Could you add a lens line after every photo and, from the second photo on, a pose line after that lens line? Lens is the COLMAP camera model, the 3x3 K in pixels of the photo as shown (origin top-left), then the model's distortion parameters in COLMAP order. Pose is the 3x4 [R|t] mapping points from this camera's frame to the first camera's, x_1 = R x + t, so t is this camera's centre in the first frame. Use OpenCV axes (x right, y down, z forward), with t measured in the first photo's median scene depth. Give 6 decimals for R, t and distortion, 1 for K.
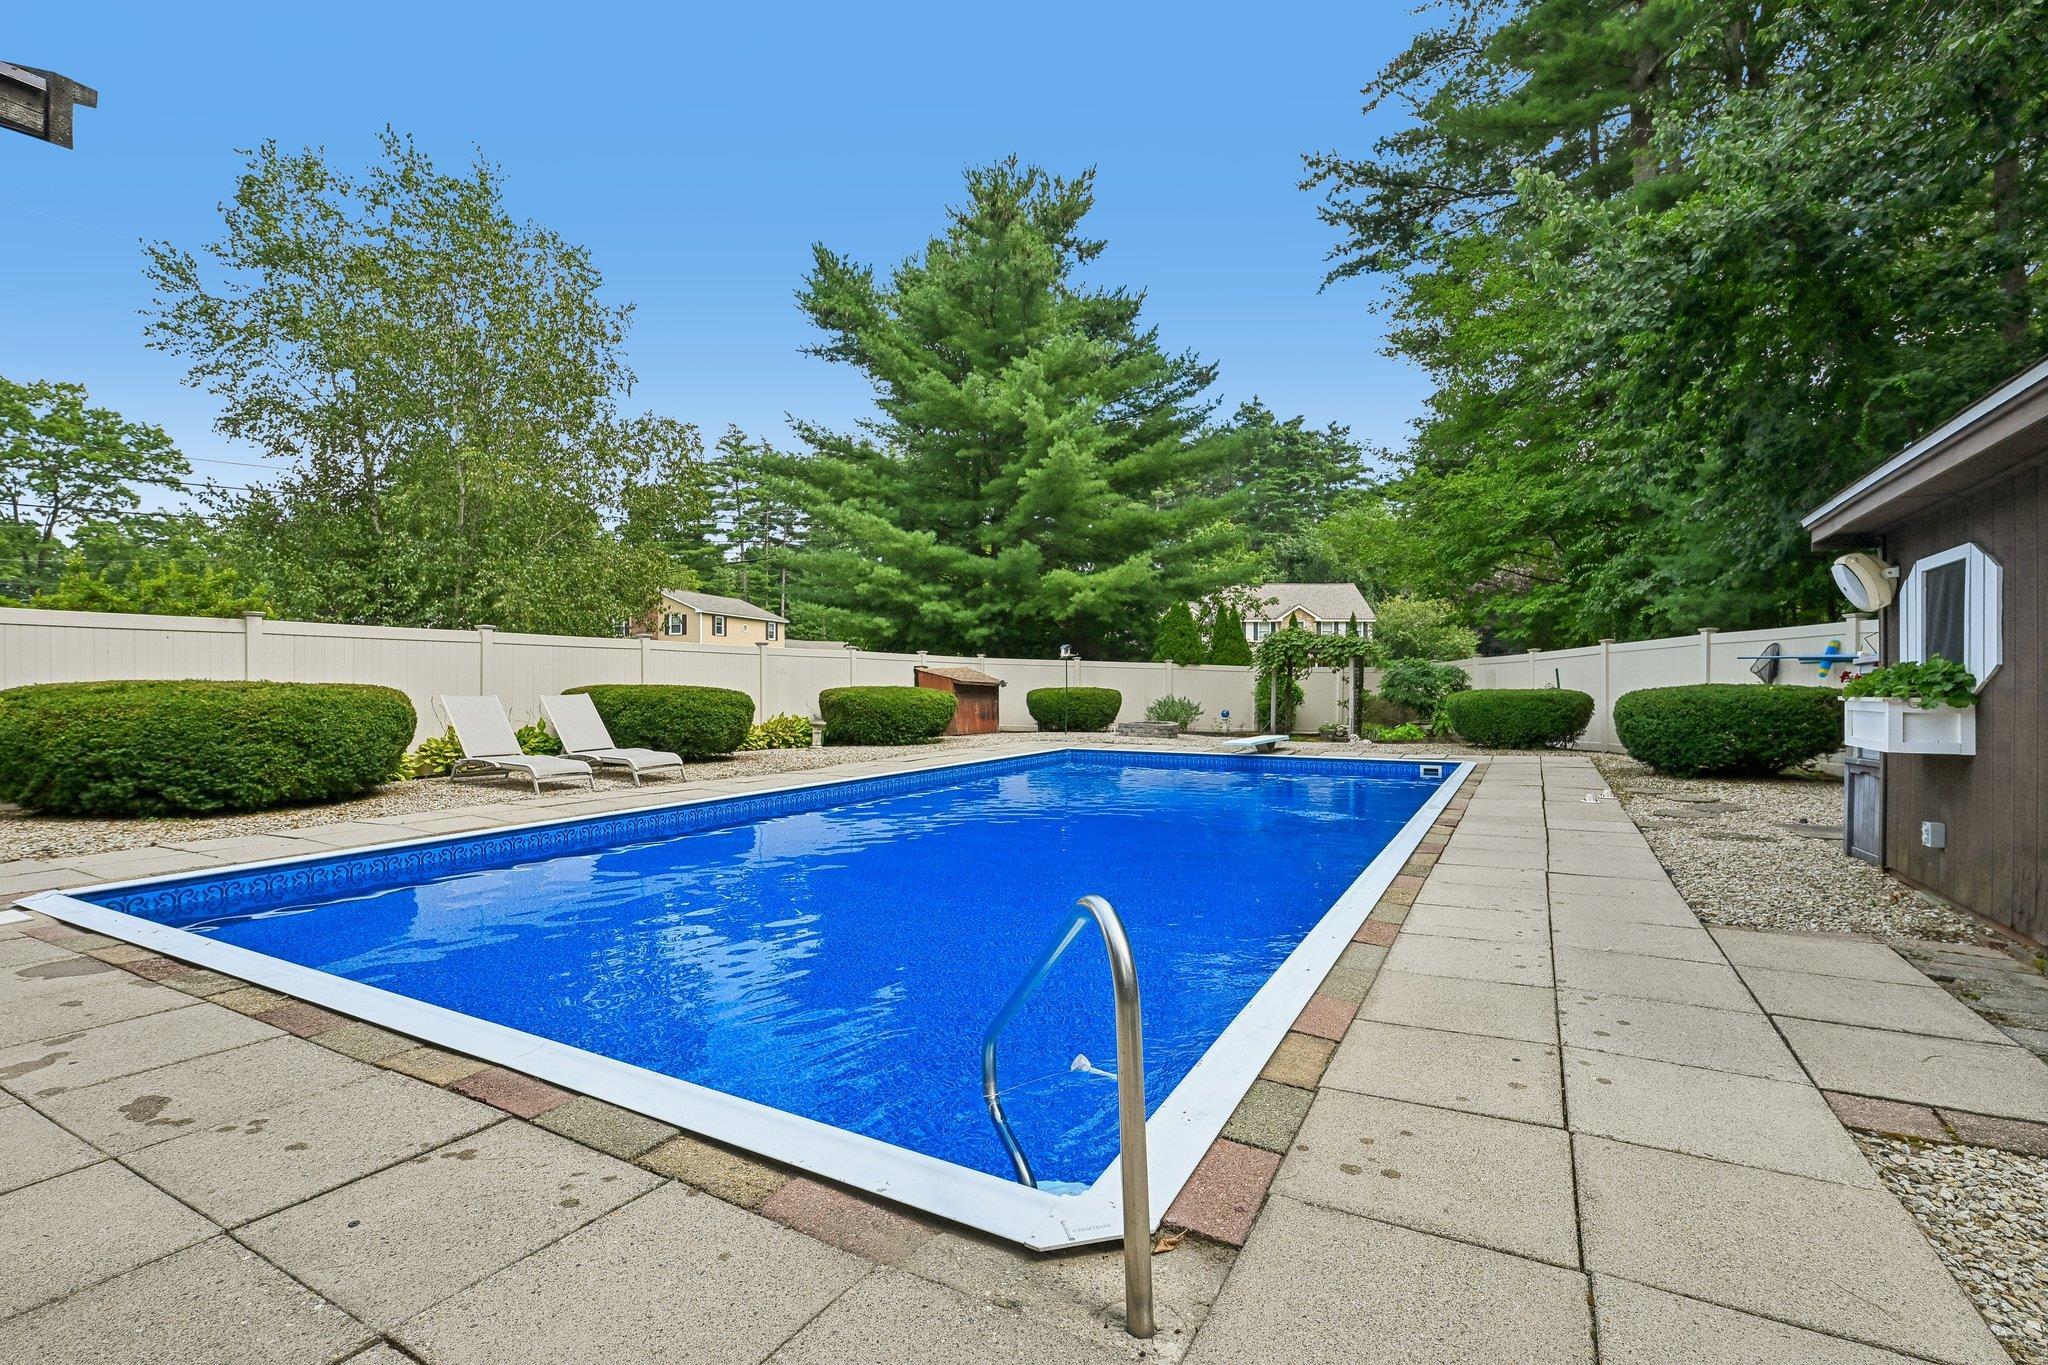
lens RADIAL K [[953.4, 0, 1025.6], [0, 953.4, 680.0], [0, 0, 1]] dist [0.000022, 0.000890]
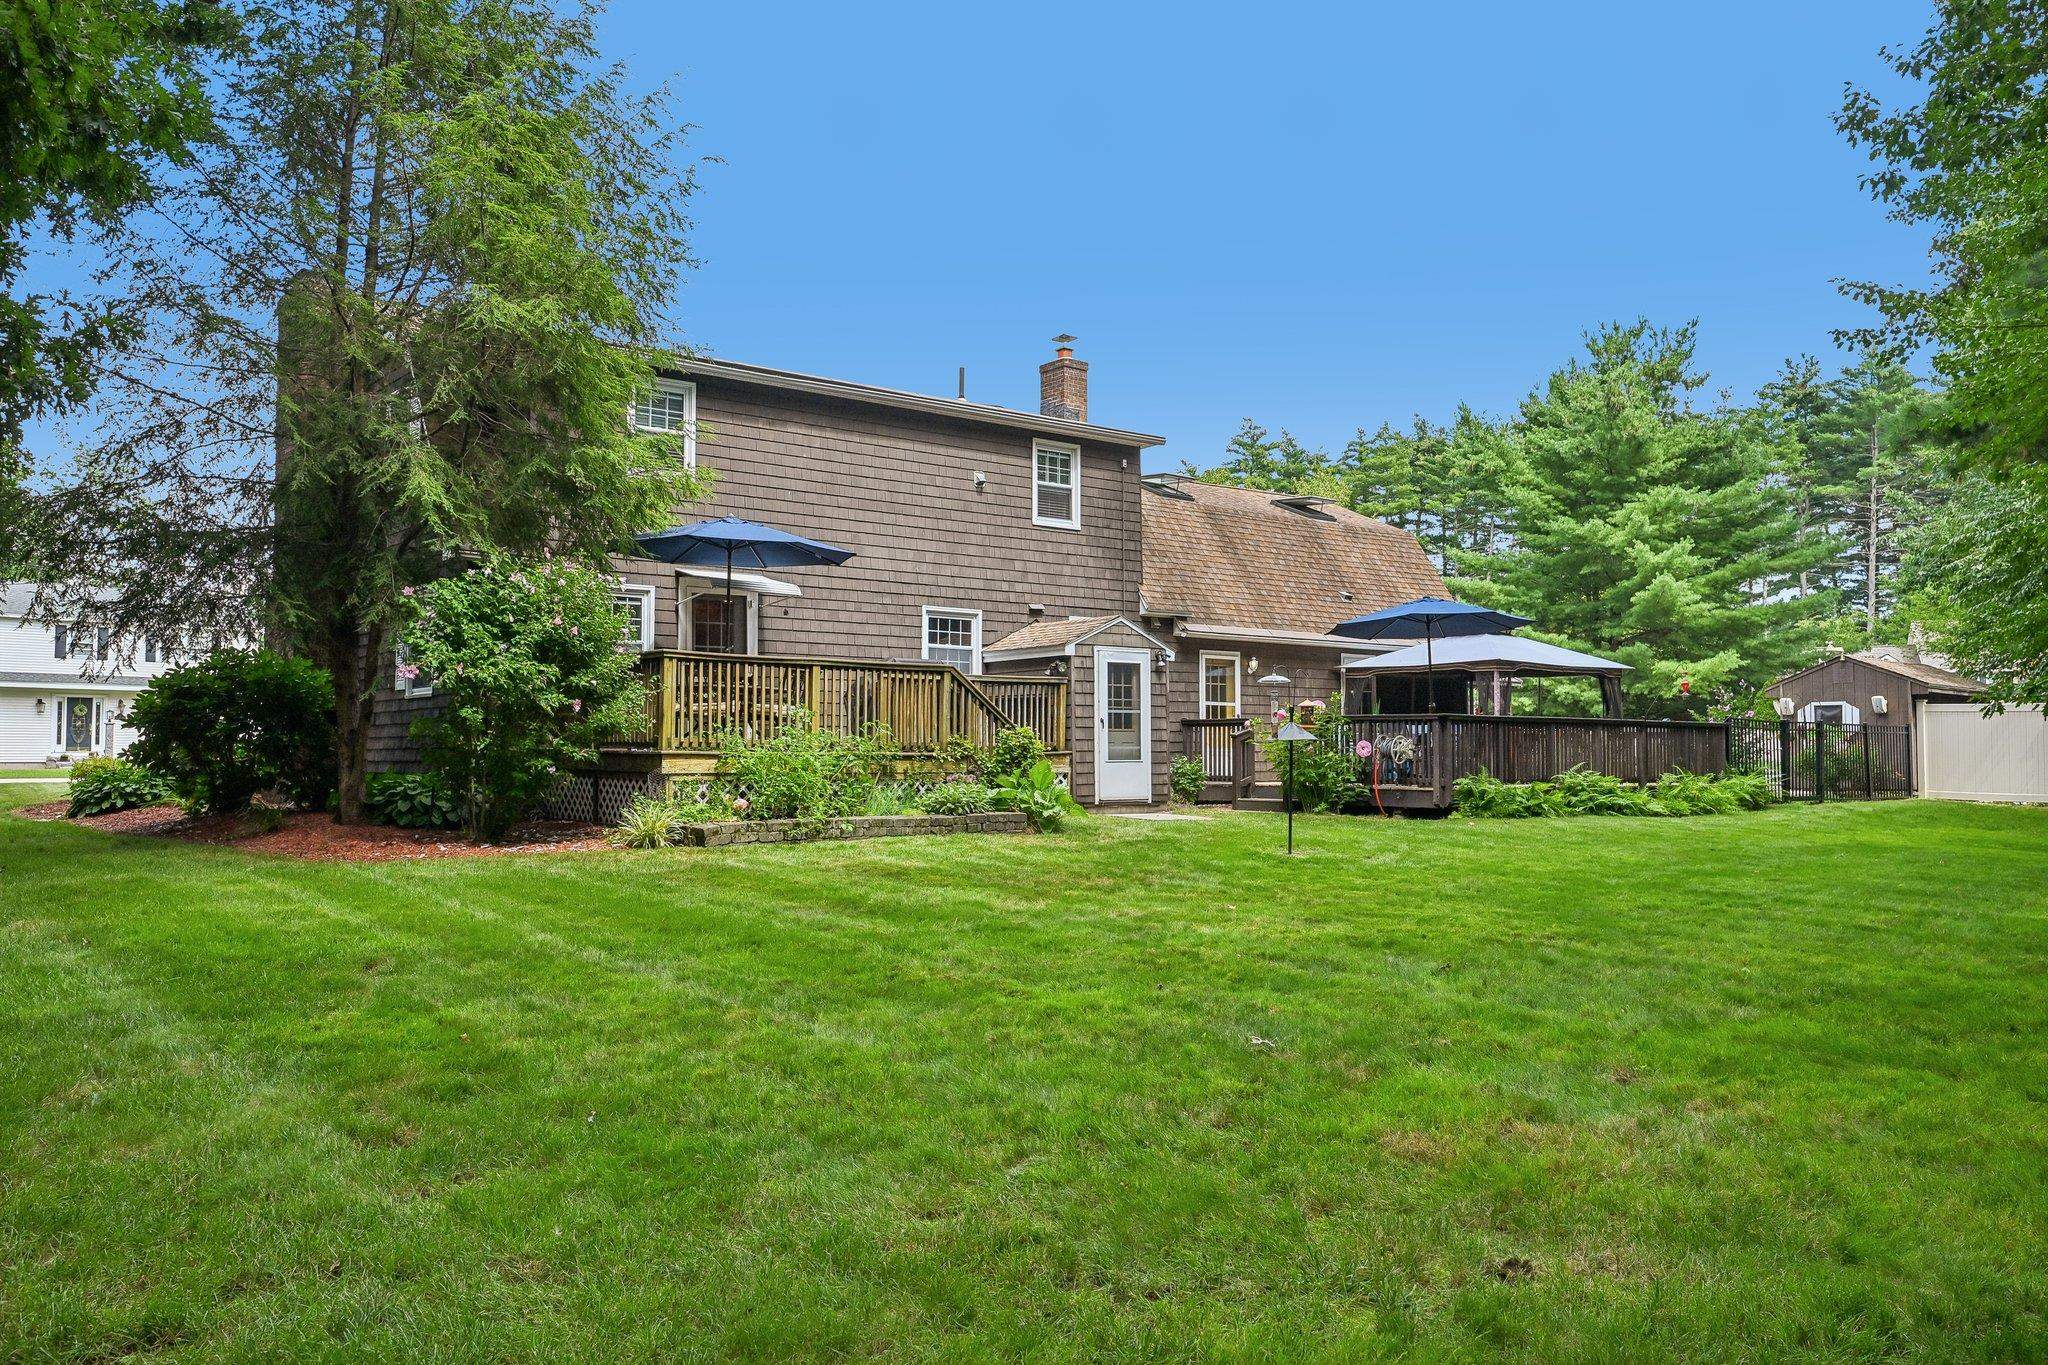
lens RADIAL K [[1540.4, 0, 1017.5], [0, 1540.4, 680.7], [0, 0, 1]] dist [-0.001237, -0.000598]
pose [[0.919153, -0.016906, -0.393538, 0.042632], [-0.002152, 0.998848, -0.047937, 0.014738], [0.393895, 0.044908, 0.918058, -1.143827]]
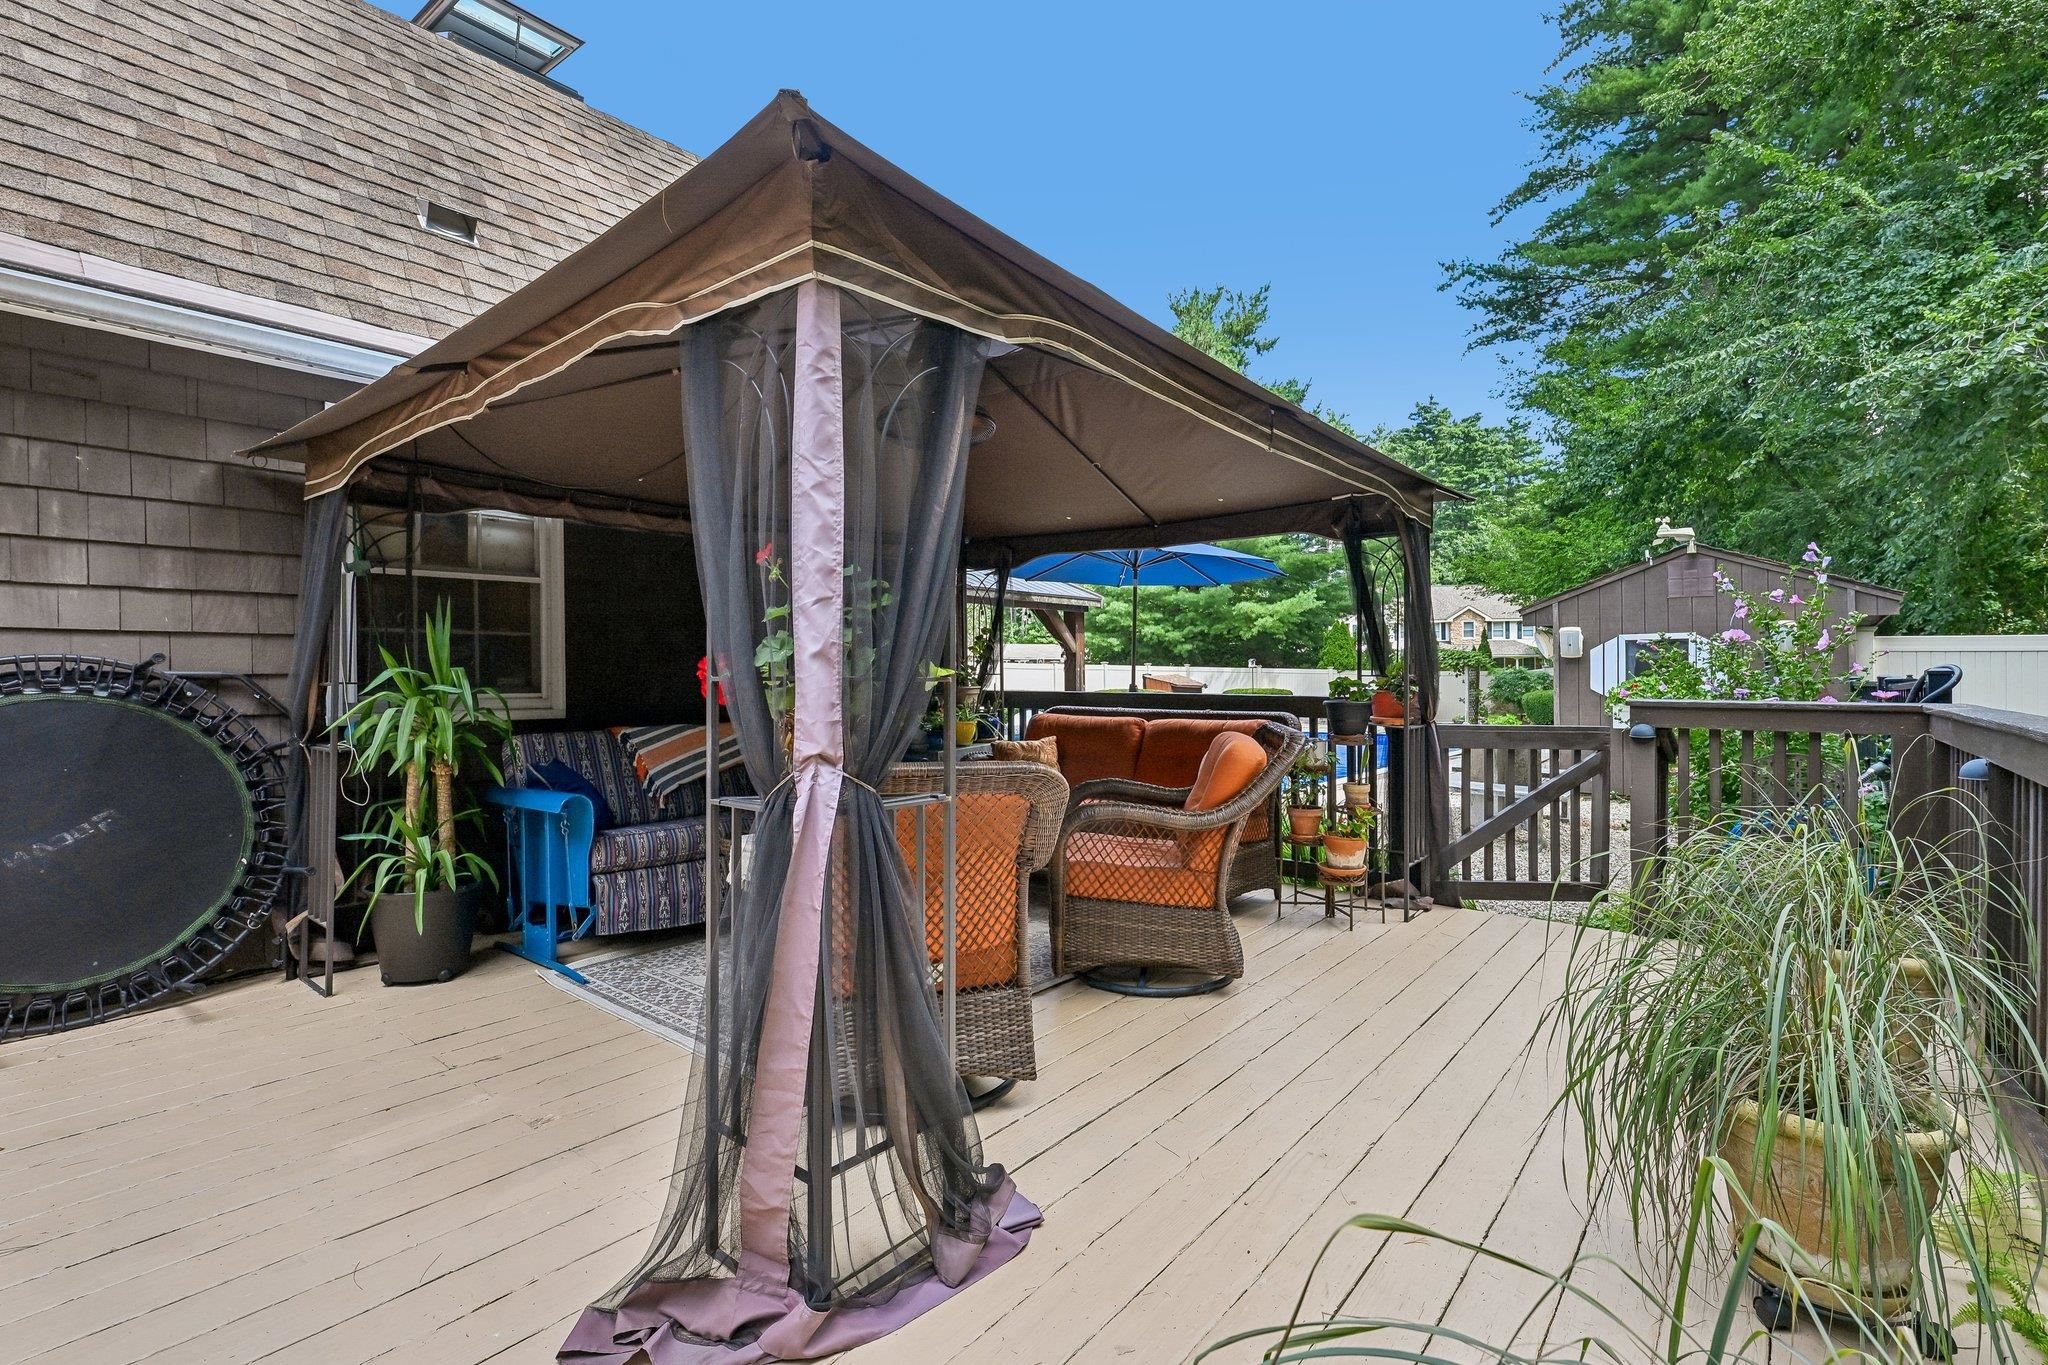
lens RADIAL K [[953.4, 0, 1022.9], [0, 953.4, 678.5], [0, 0, 1]] dist [0.000022, 0.000890]
pose [[0.983958, -0.007276, -0.178253, -0.030727], [0.007495, 0.999972, 0.000552, -0.008065], [0.178244, -0.001879, 0.983985, -0.337826]]
